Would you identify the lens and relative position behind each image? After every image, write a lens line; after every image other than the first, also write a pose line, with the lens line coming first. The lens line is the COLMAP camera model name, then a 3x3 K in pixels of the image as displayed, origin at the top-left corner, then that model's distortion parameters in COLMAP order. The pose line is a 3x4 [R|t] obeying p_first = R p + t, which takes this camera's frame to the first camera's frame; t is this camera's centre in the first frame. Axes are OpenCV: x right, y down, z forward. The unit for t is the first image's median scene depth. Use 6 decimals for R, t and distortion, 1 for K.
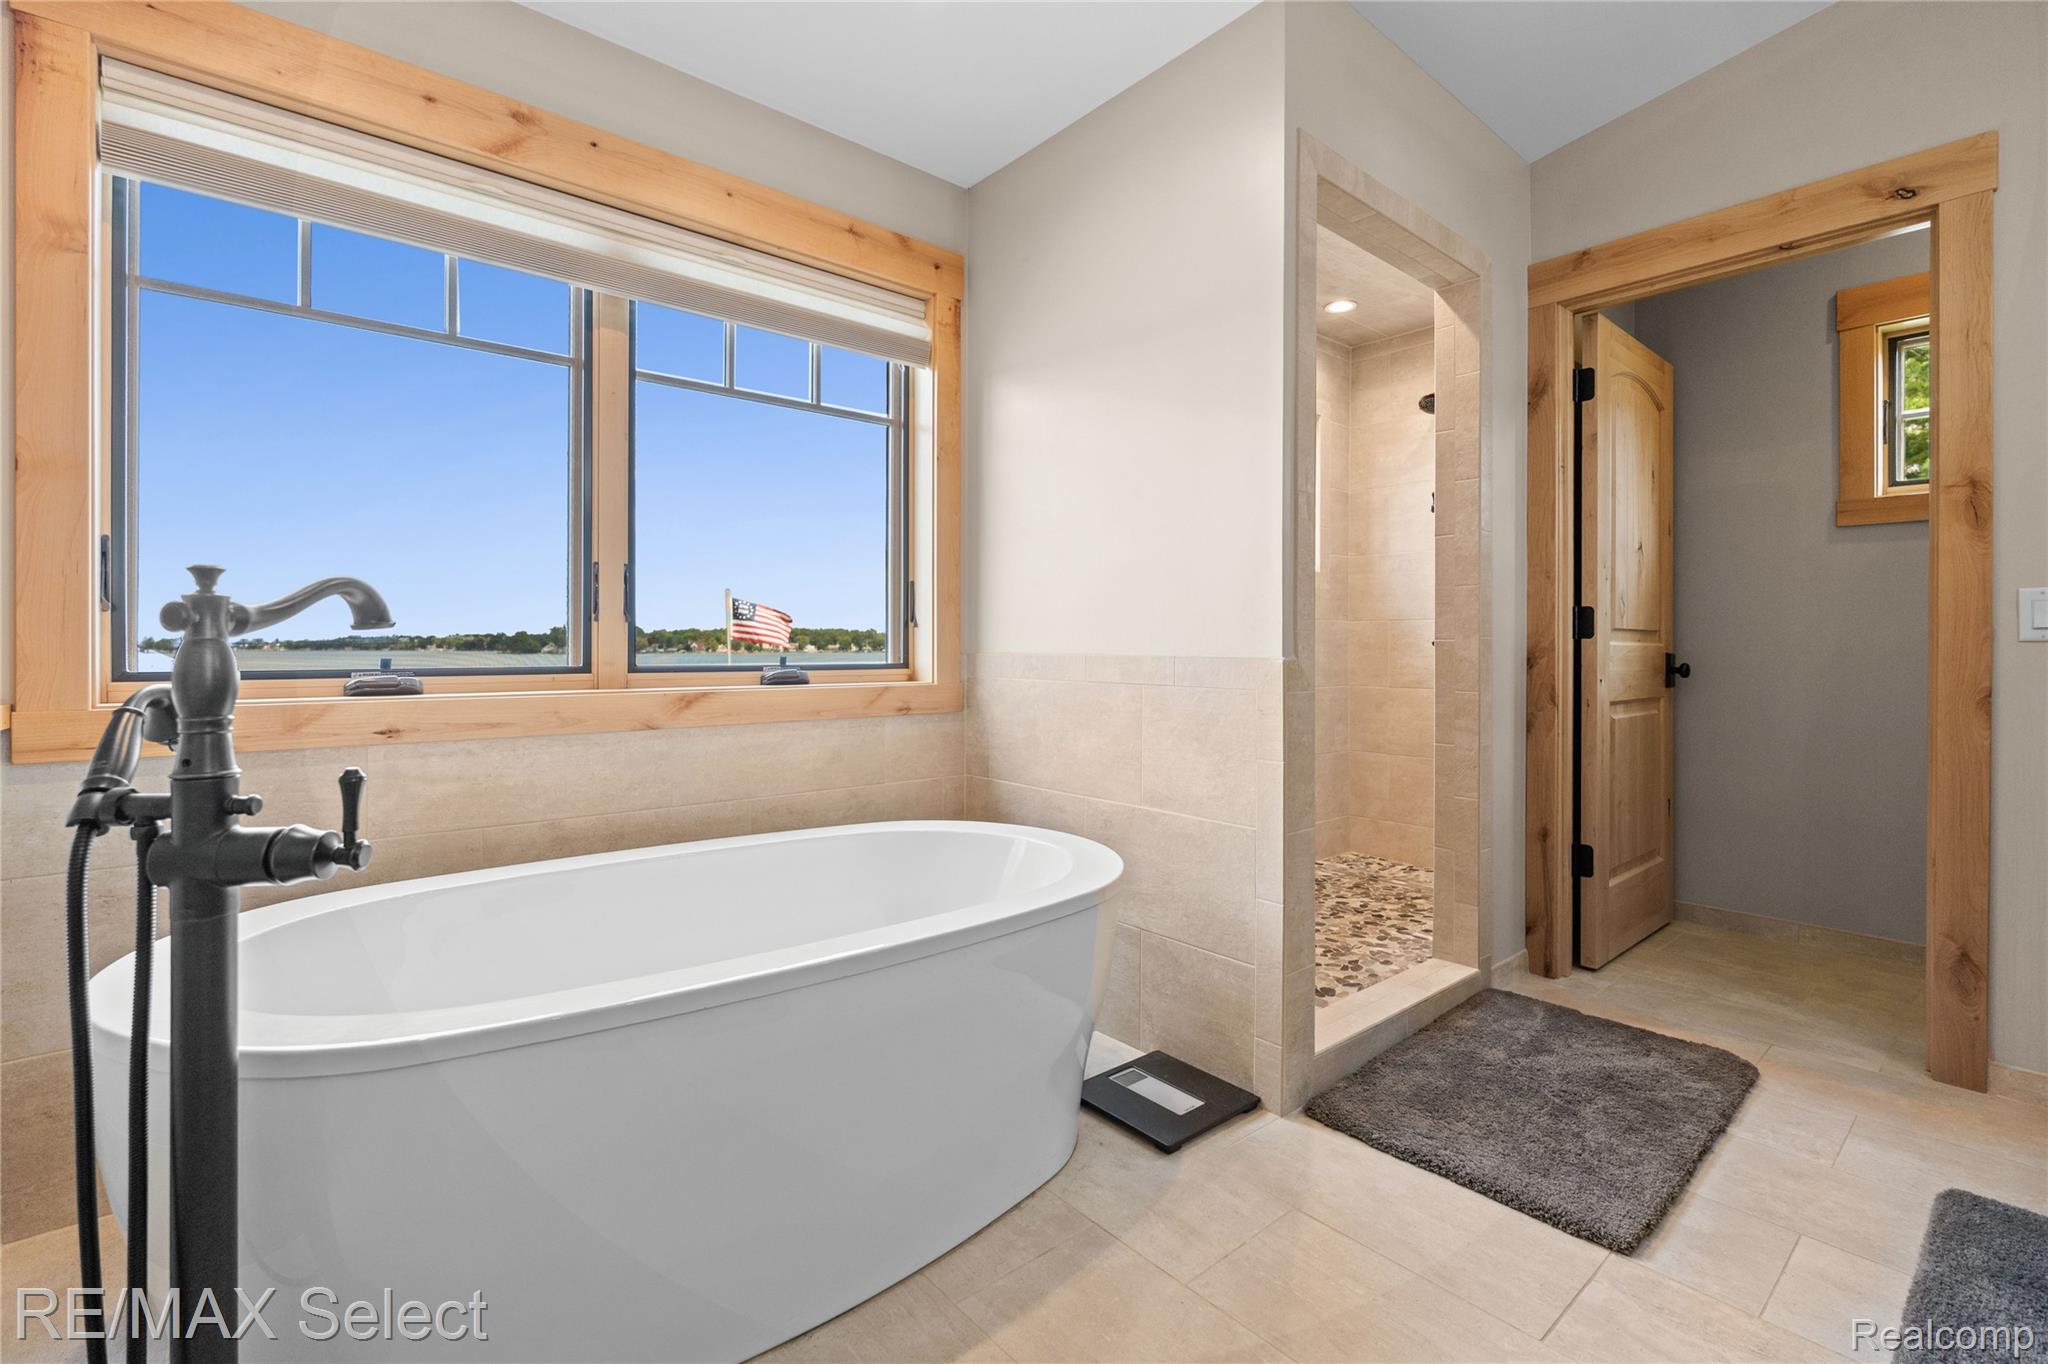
lens RADIAL K [[909.1, 0, 1015.0], [0, 909.1, 646.6], [0, 0, 1]] dist [-0.003428, -0.000024]
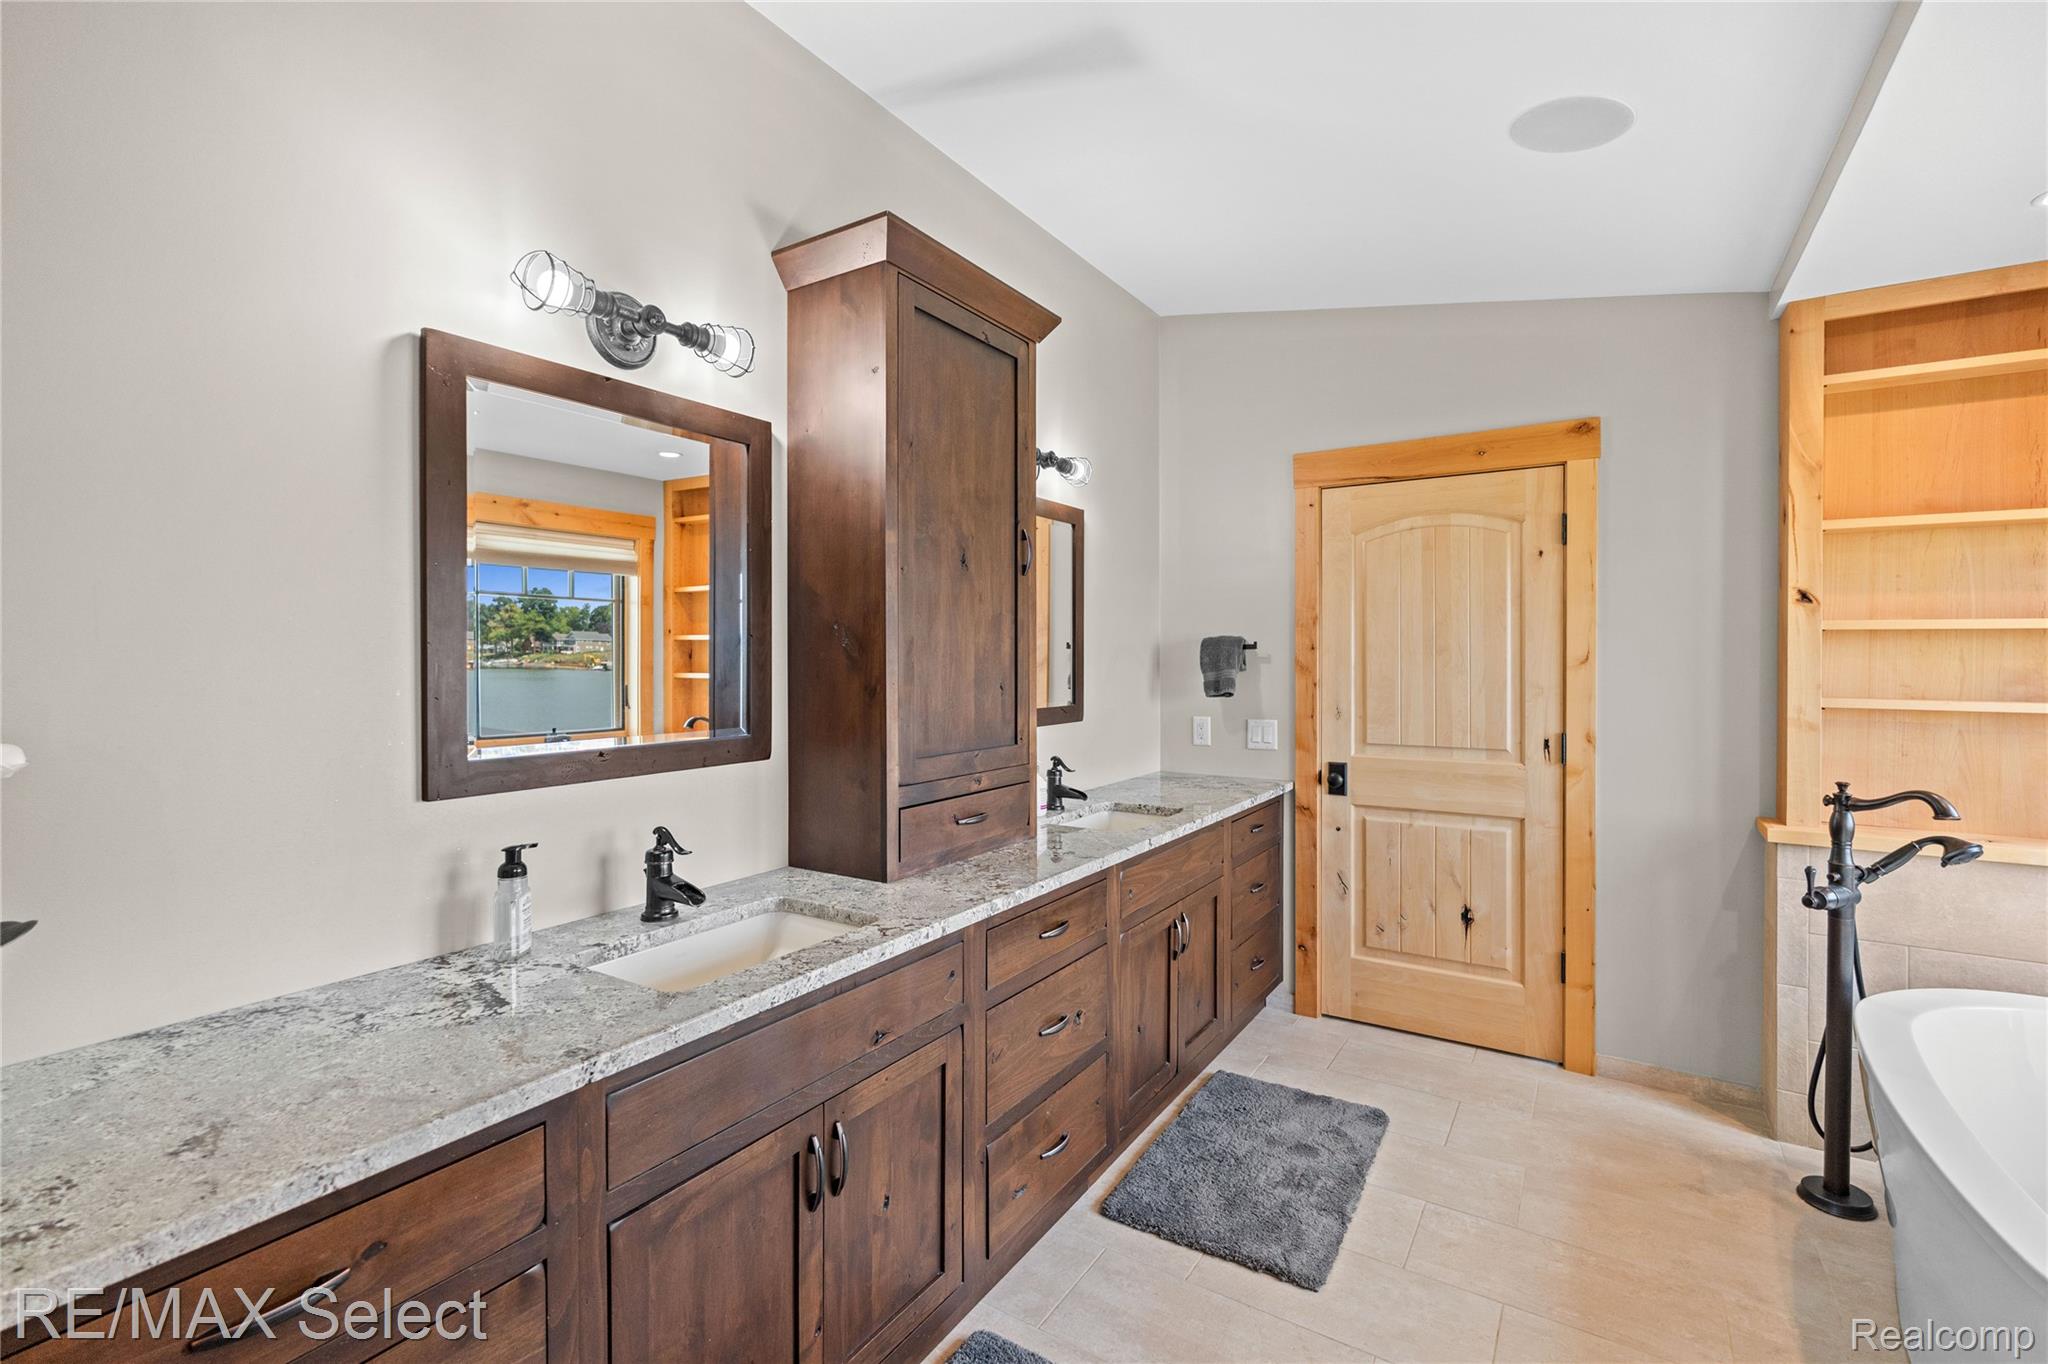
lens RADIAL K [[909.1, 0, 1025.1], [0, 909.1, 668.4], [0, 0, 1]] dist [-0.003428, -0.000024]
pose [[0.954176, -0.000655, 0.299247, 0.125169], [-0.001976, 0.999962, 0.008490, -0.135245], [-0.299241, -0.008692, 0.954138, -1.169142]]
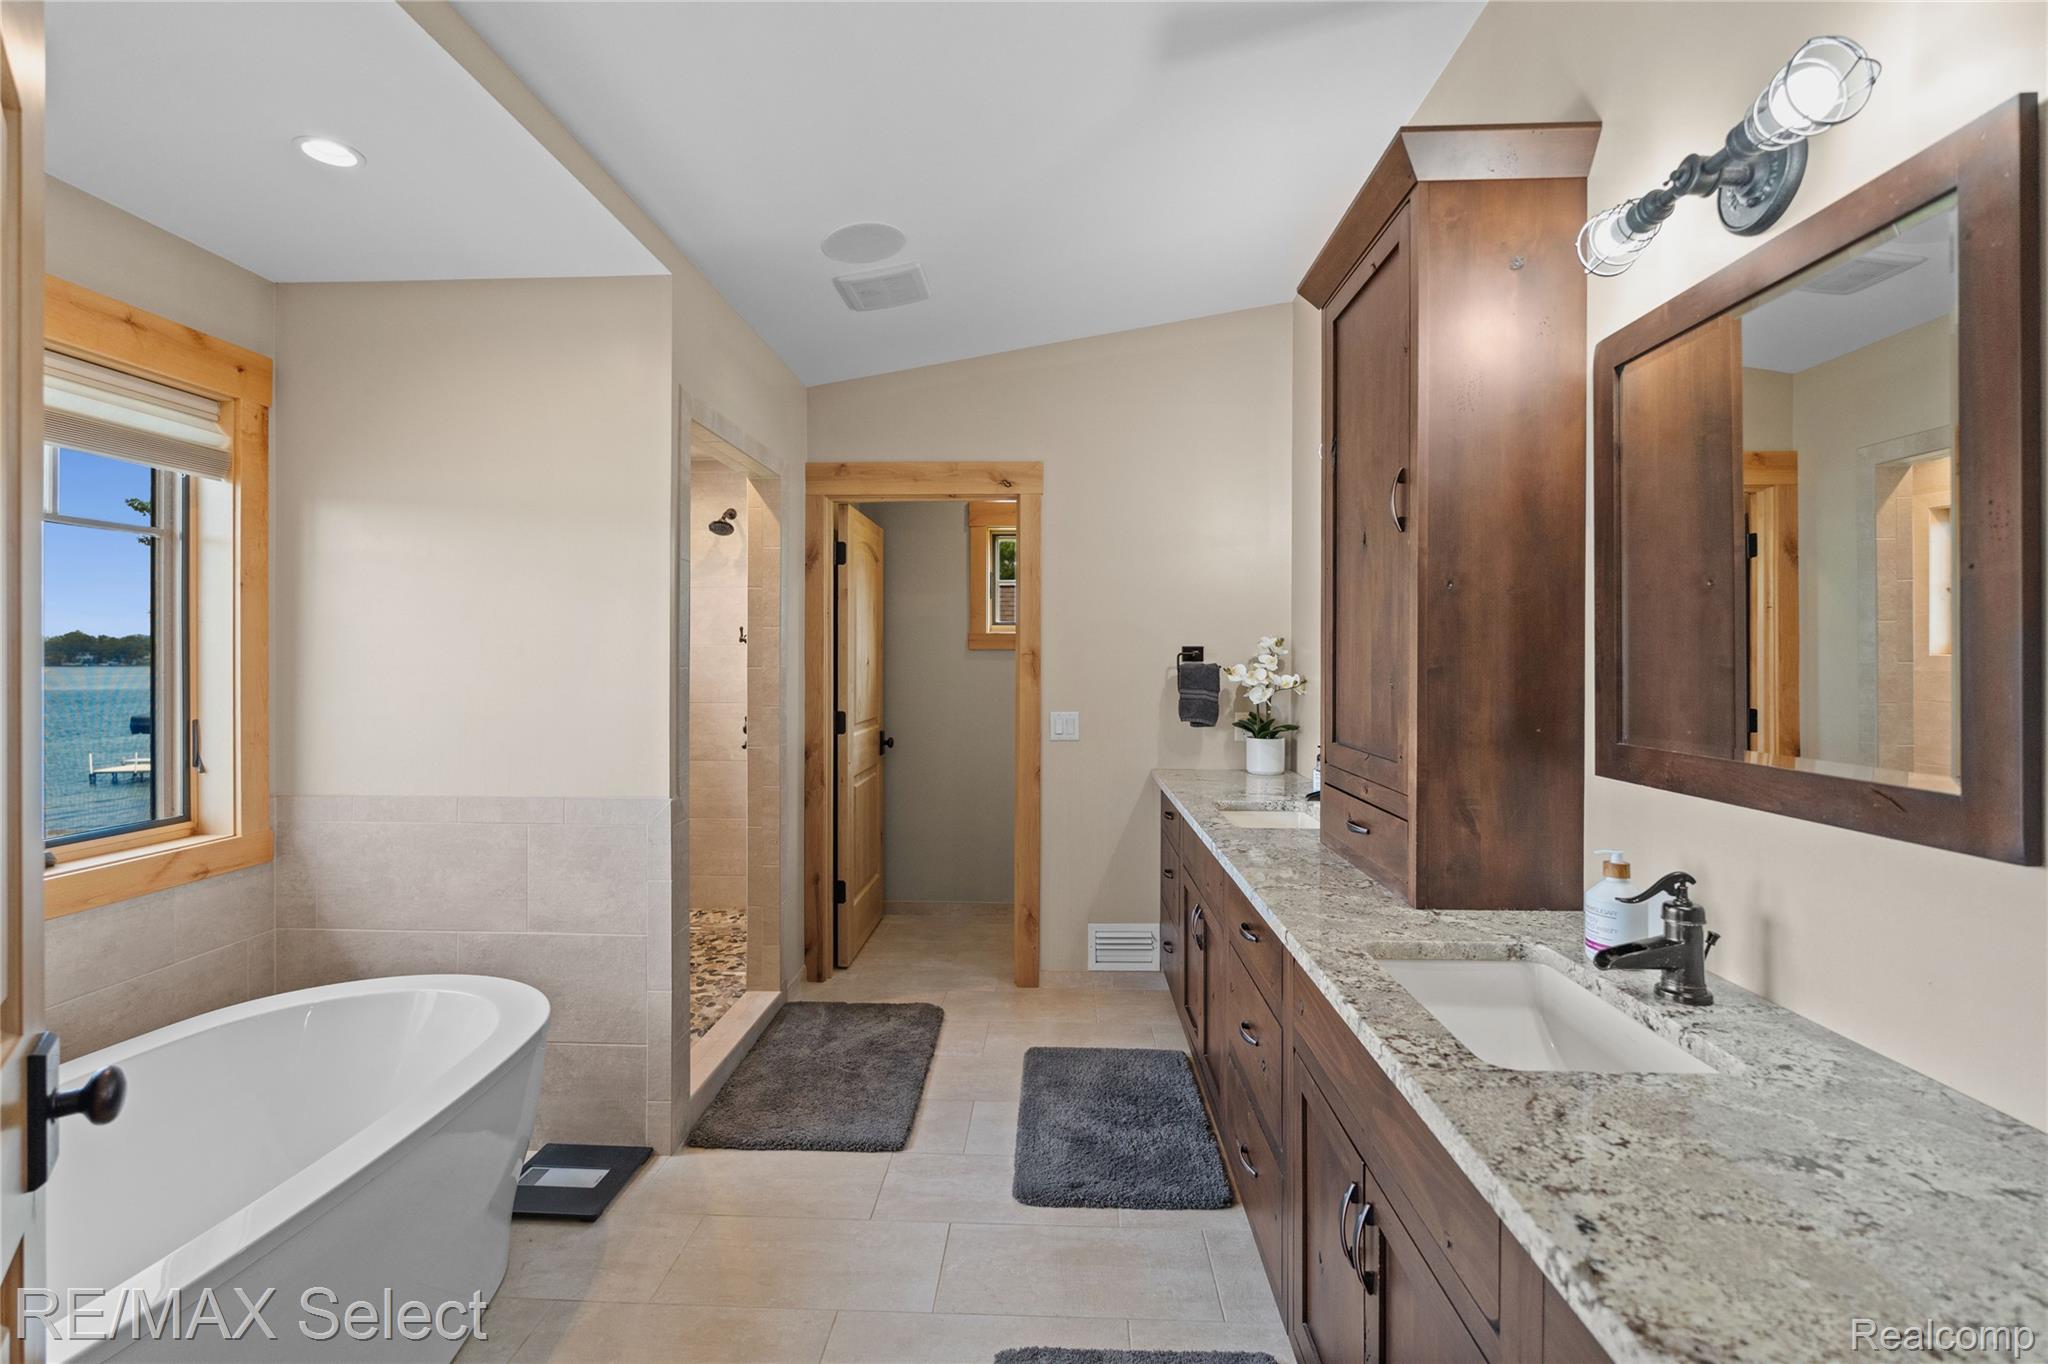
lens RADIAL K [[909.1, 0, 1028.9], [0, 909.1, 673.0], [0, 0, 1]] dist [-0.003428, -0.000024]
pose [[0.673481, -0.013568, 0.739080, -0.238669], [0.000336, 0.999837, 0.018048, -0.145506], [-0.739205, -0.011906, 0.673376, -0.177972]]
